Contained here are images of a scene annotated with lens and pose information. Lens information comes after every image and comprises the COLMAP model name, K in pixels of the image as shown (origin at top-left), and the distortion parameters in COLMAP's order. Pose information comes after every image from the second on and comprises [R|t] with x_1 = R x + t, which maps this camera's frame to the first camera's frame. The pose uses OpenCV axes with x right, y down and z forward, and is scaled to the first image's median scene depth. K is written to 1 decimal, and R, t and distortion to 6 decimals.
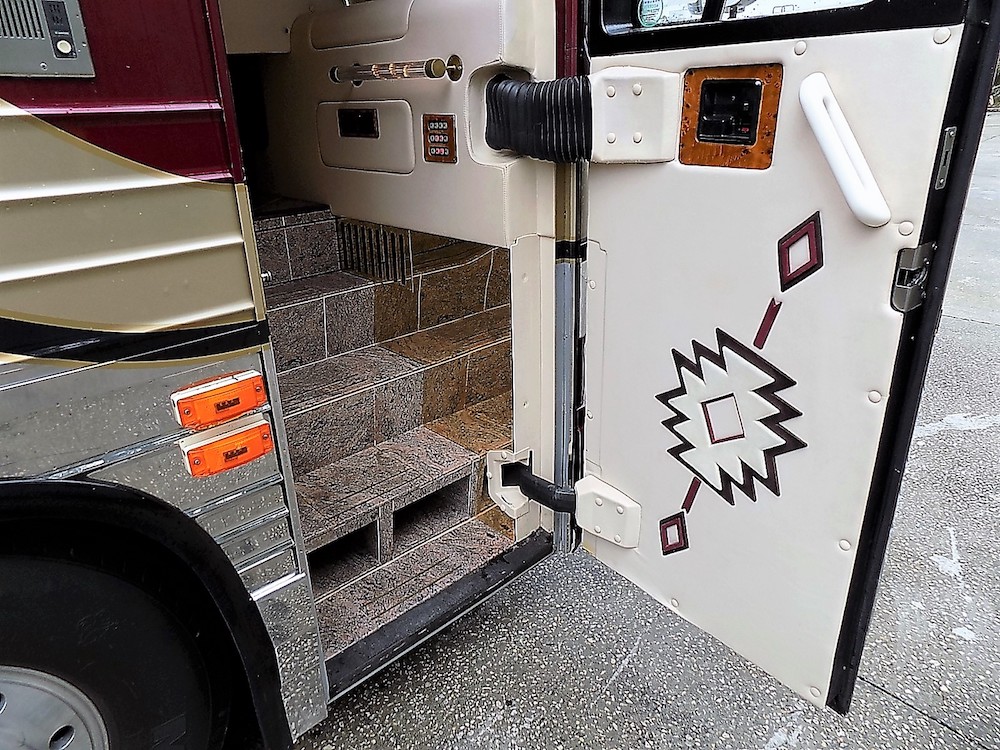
lens RADIAL K [[669.5, 0, 498.0], [0, 669.5, 374.7], [0, 0, 1]] dist [-0.056091, 0.039084]
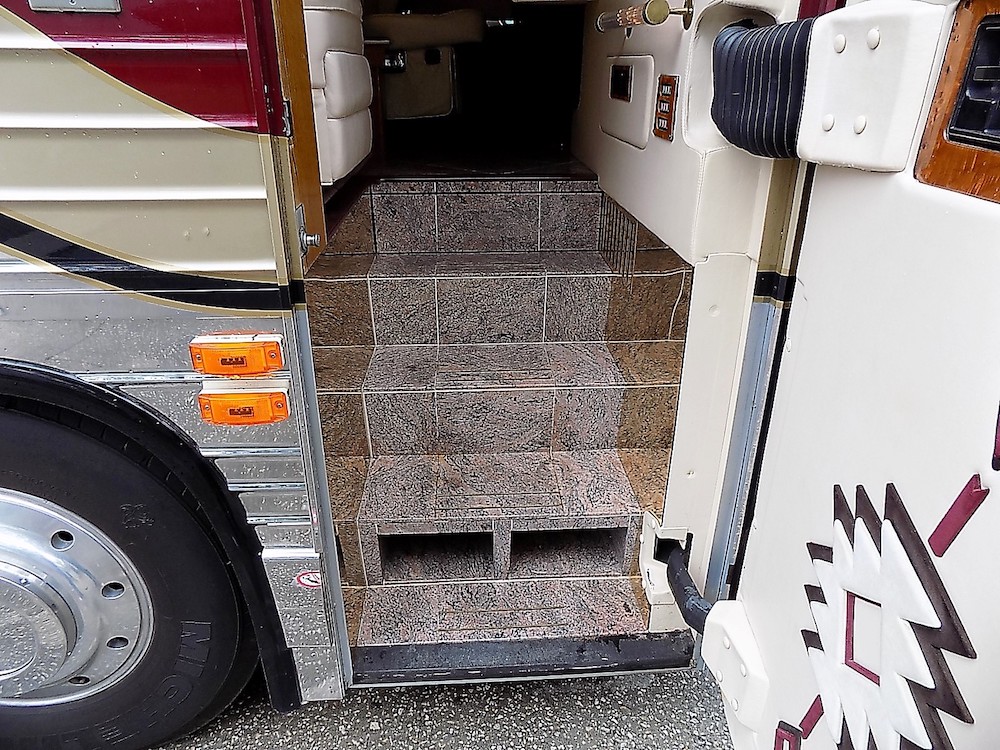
lens RADIAL K [[669.5, 0, 498.4], [0, 669.5, 371.5], [0, 0, 1]] dist [-0.056091, 0.039084]
pose [[0.764401, 0.296067, -0.572744, 0.323740], [-0.271578, 0.953534, 0.130451, -0.125013], [0.584753, 0.055828, 0.809288, 0.320650]]
